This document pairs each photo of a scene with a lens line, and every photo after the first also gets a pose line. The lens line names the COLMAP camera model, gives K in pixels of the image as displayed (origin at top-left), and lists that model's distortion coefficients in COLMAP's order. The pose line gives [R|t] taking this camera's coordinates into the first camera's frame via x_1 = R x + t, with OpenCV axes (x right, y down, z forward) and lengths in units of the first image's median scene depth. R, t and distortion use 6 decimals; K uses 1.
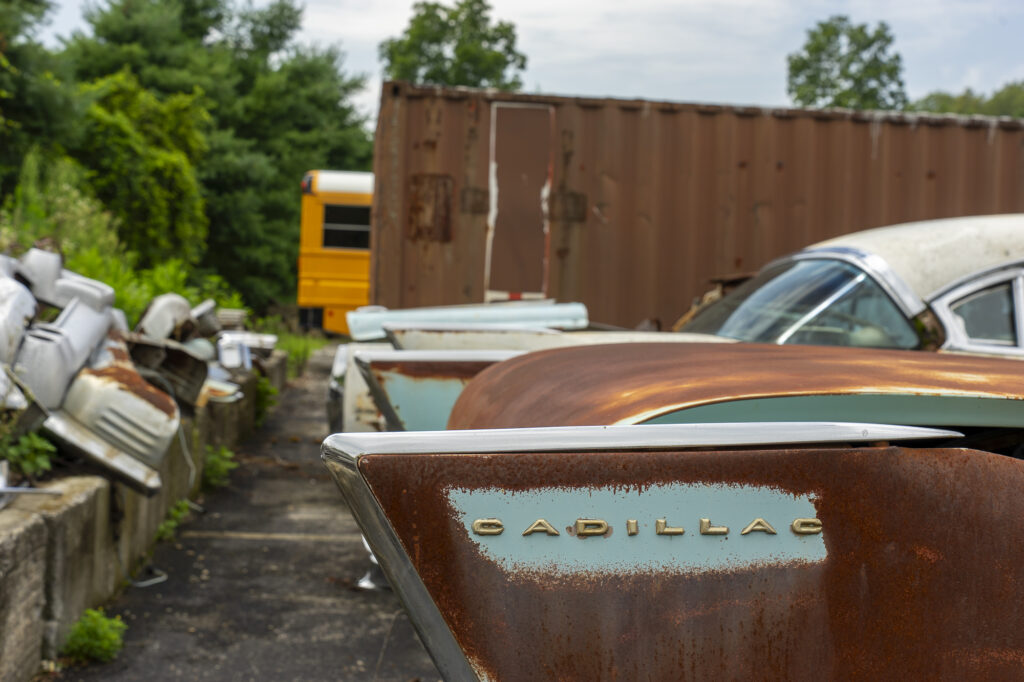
lens RADIAL K [[1344.9, 0, 511.6], [0, 1344.9, 342.8], [0, 0, 1]] dist [0.006049, 0.000000]
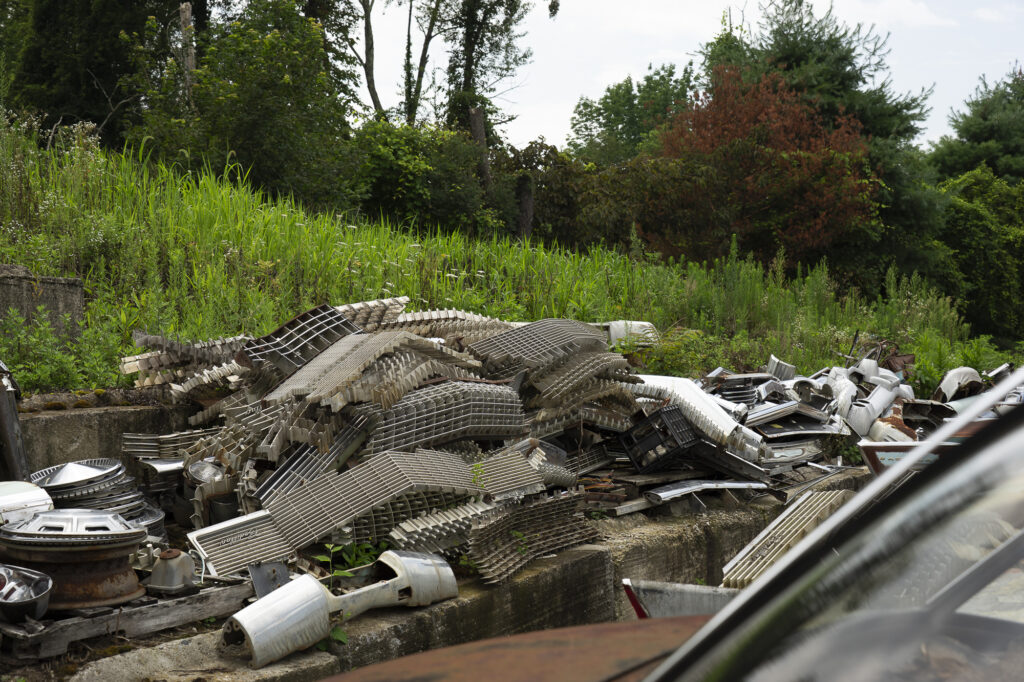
lens RADIAL K [[1193.2, 0, 512.3], [0, 1193.2, 343.6], [0, 0, 1]] dist [-0.007416, 0.000000]
pose [[0.775572, -0.031833, -0.630456, 0.073998], [0.016099, 0.999400, -0.030657, -0.008470], [0.631054, 0.013627, 0.775620, -0.148811]]
